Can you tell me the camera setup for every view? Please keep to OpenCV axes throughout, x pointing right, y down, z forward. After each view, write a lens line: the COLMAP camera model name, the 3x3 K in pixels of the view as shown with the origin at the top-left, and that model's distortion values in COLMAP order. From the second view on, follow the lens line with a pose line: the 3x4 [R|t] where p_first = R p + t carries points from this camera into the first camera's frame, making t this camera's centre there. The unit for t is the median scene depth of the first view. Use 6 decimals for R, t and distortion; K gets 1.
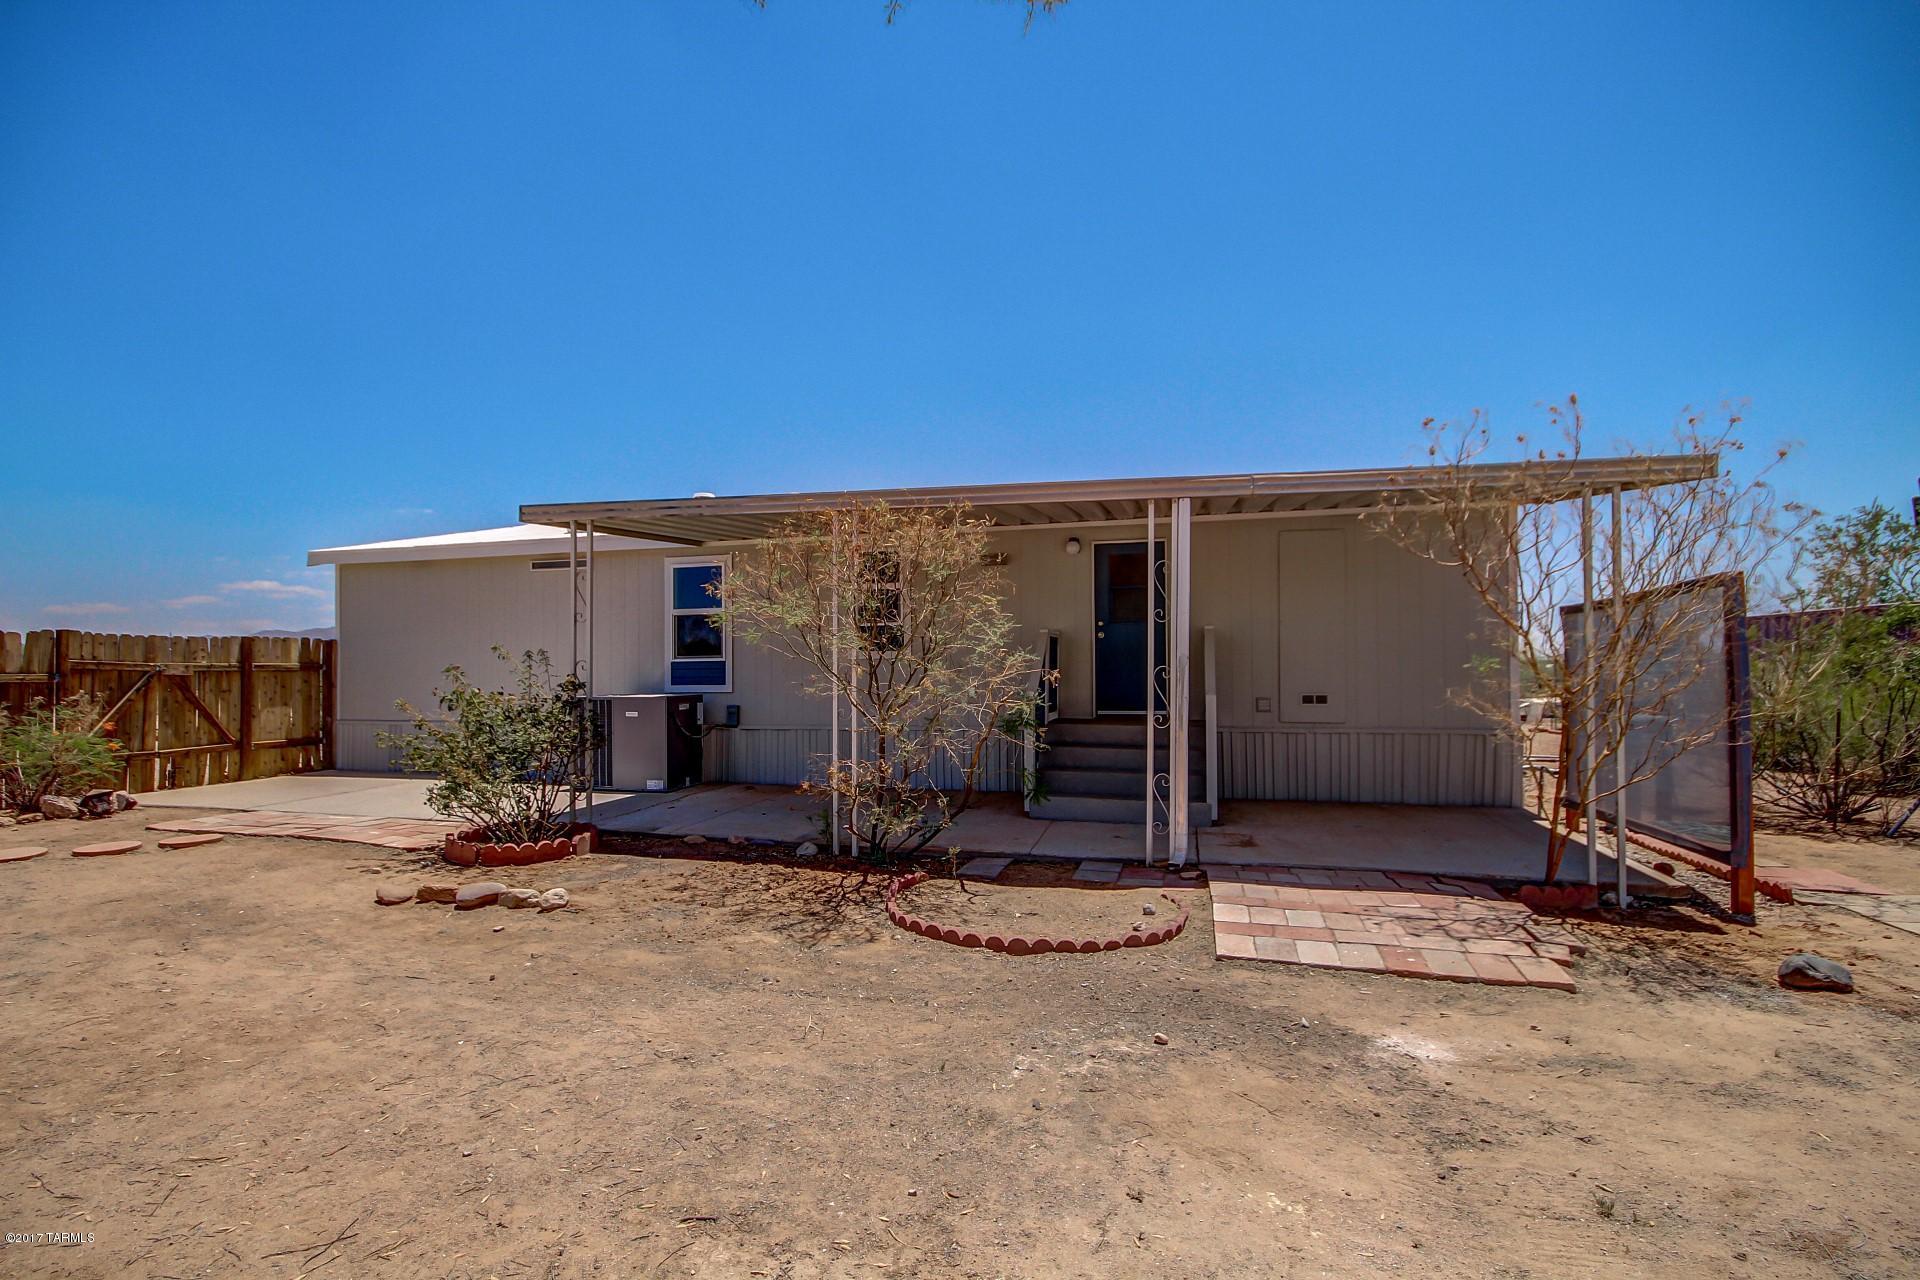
lens RADIAL K [[918.1, 0, 961.0], [0, 918.1, 643.4], [0, 0, 1]] dist [-0.009722, -0.000548]
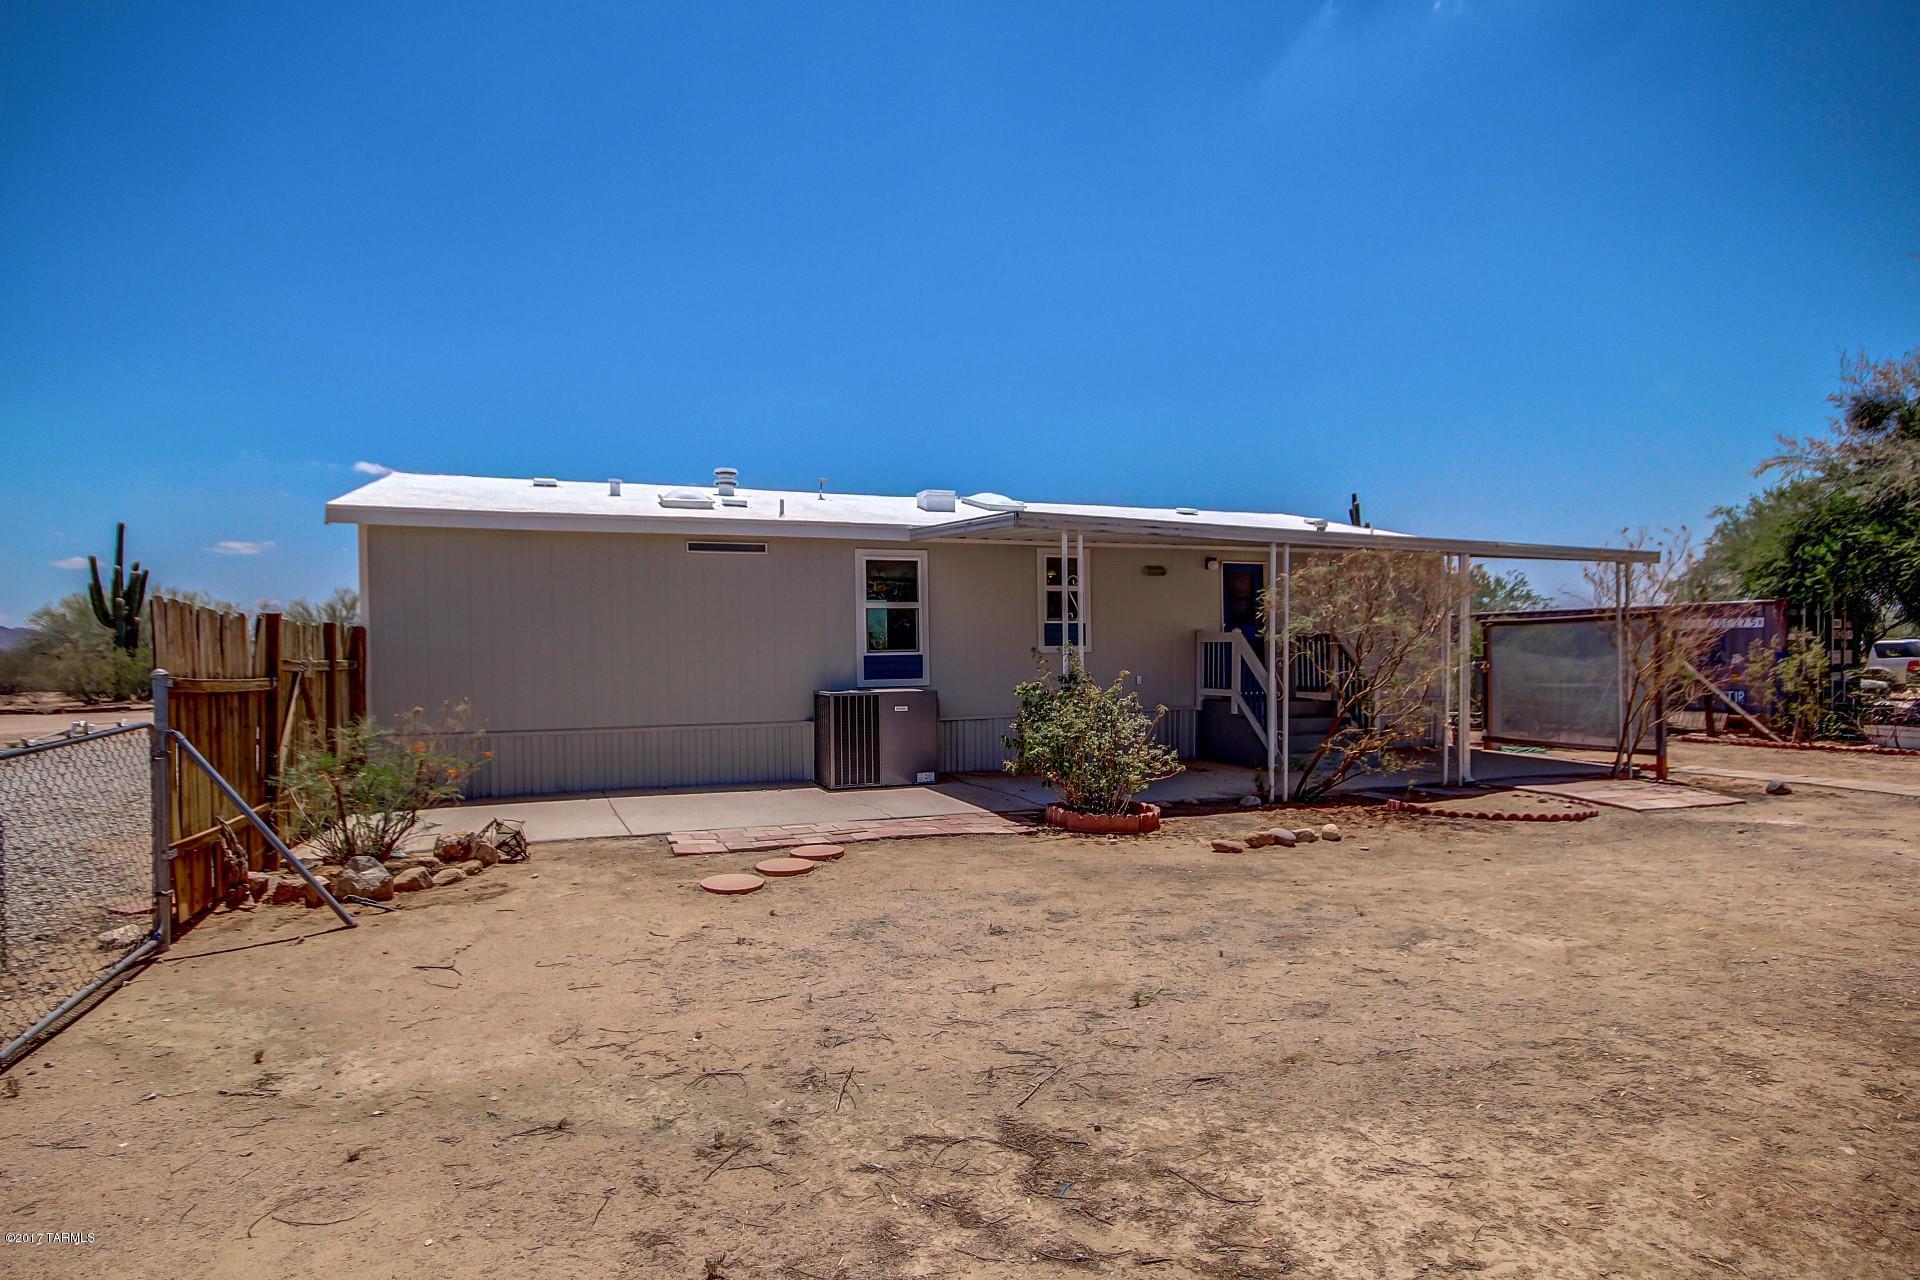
lens RADIAL K [[1037.5, 0, 968.5], [0, 1037.5, 644.3], [0, 0, 1]] dist [0.000411, 0.002665]
pose [[0.811097, -0.000006, 0.584912, -0.904813], [-0.005258, 0.999960, 0.007303, -0.000496], [-0.584889, -0.008999, 0.811064, 0.043510]]
